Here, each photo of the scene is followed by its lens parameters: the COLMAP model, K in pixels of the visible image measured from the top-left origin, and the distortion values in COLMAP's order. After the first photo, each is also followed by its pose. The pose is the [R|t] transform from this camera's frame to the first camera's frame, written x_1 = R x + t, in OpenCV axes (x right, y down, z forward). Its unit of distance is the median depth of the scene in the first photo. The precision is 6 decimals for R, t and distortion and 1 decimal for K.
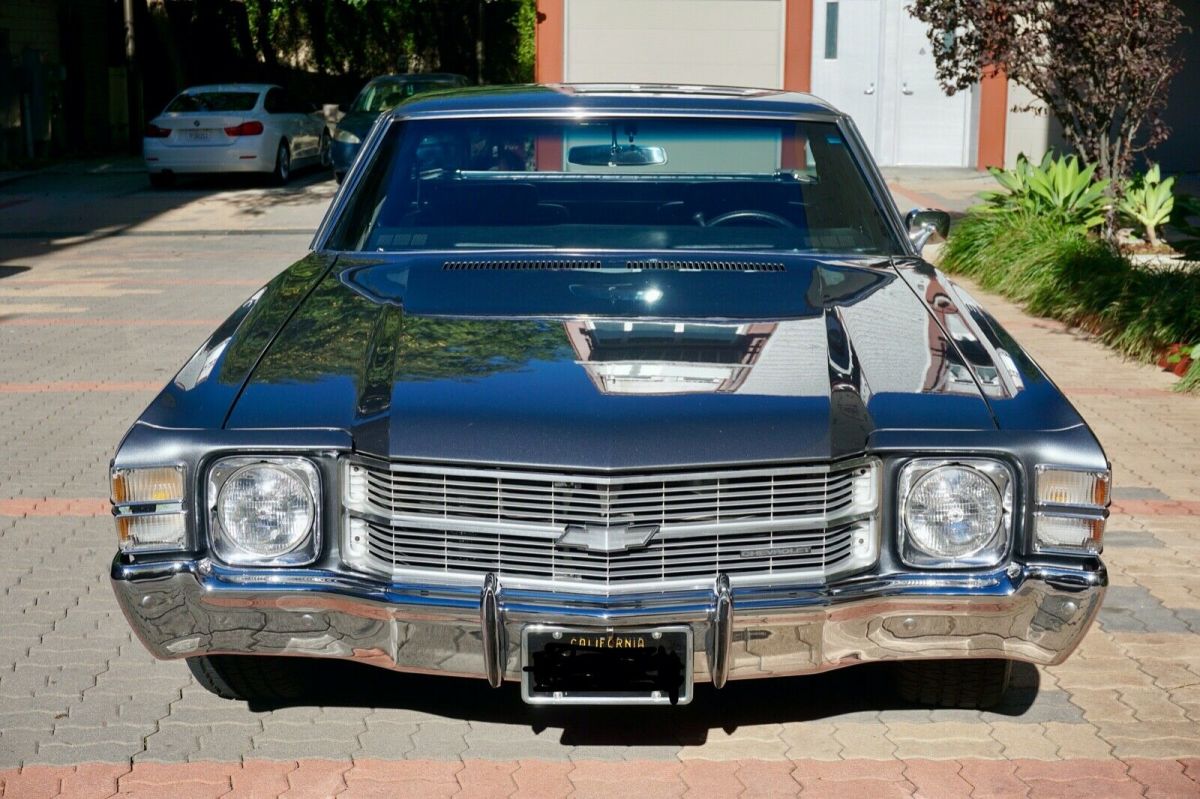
lens RADIAL K [[1823.2, 0, 600.0], [0, 1823.2, 399.5], [0, 0, 1]] dist [0.005674, 0.079965]
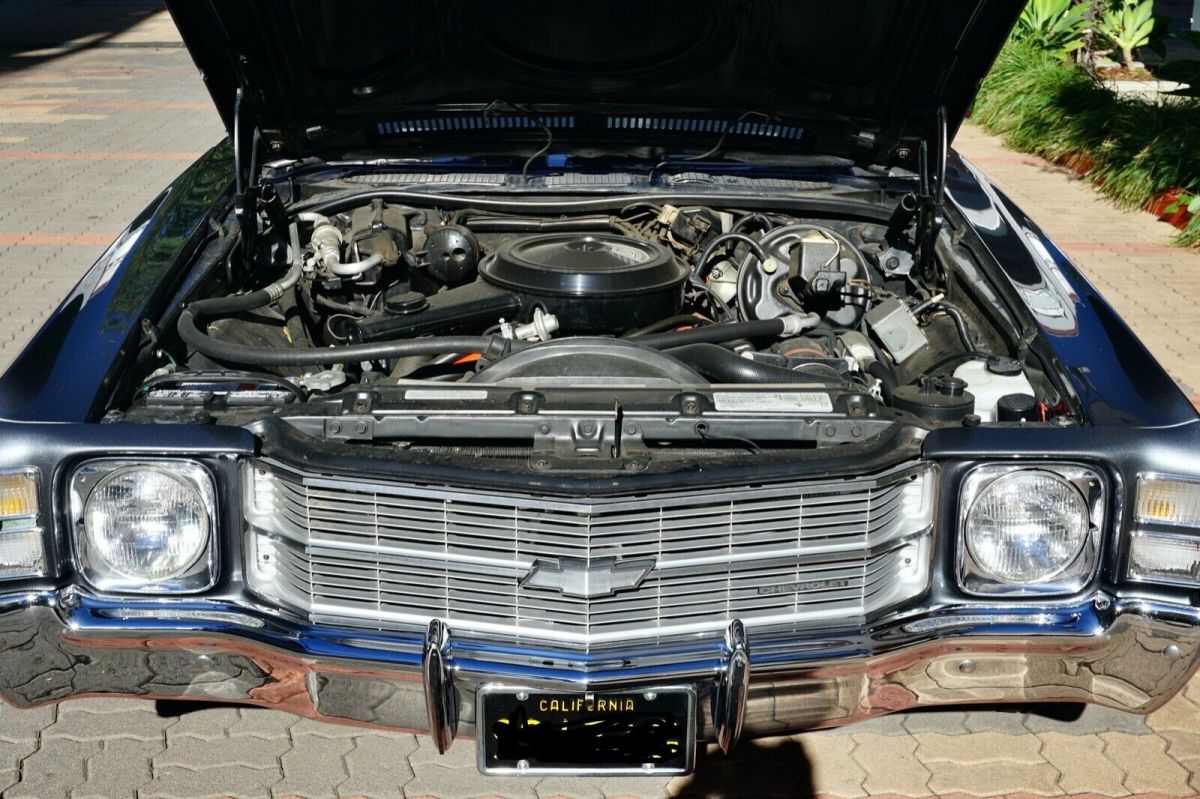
lens RADIAL K [[1722.9, 0, 600.0], [0, 1722.9, 399.5], [0, 0, 1]] dist [0.014561, -0.020461]
pose [[0.999732, 0.000991, 0.023132, -0.007088], [-0.003801, 0.992554, 0.121743, -0.081750], [-0.022839, -0.121798, 0.992292, 0.271855]]
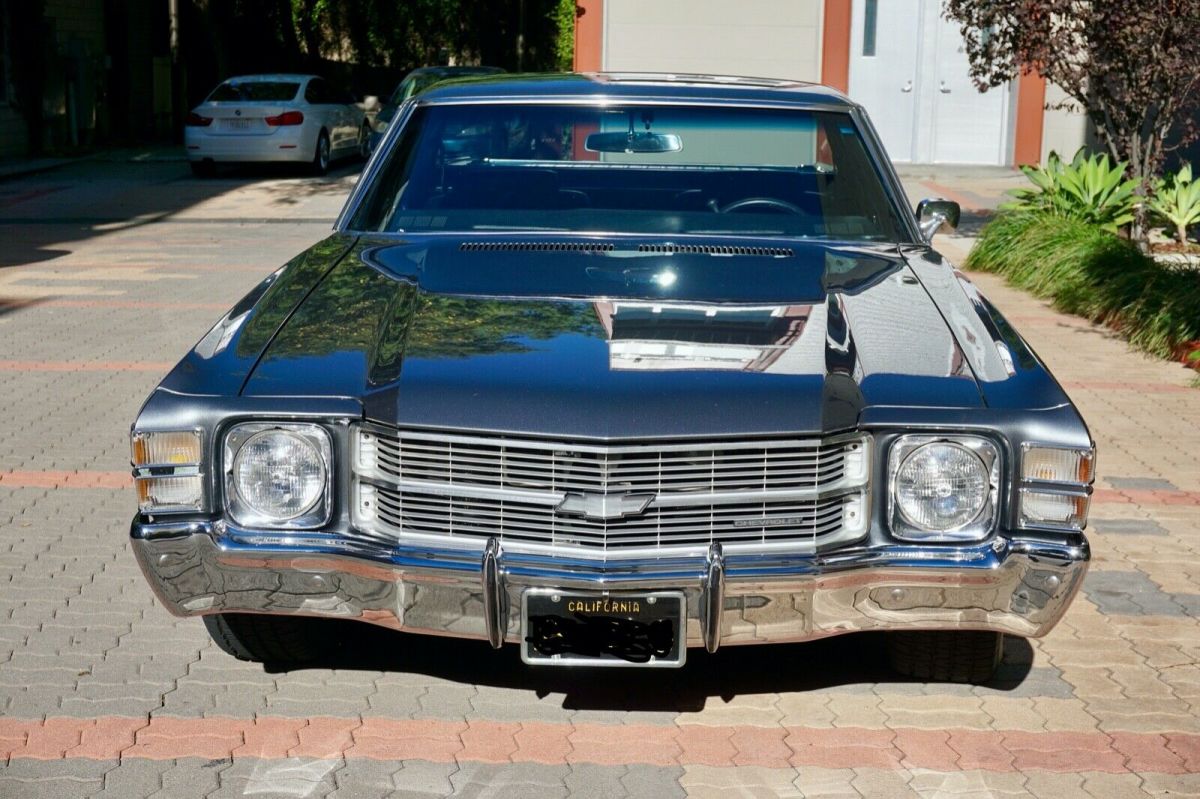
lens RADIAL K [[1823.2, 0, 600.0], [0, 1823.2, 399.5], [0, 0, 1]] dist [0.005674, 0.079965]
pose [[0.999657, 0.015396, -0.021199, 0.021003], [-0.015349, 0.999879, 0.002404, 0.012368], [0.021233, -0.002078, 0.999772, -0.036736]]
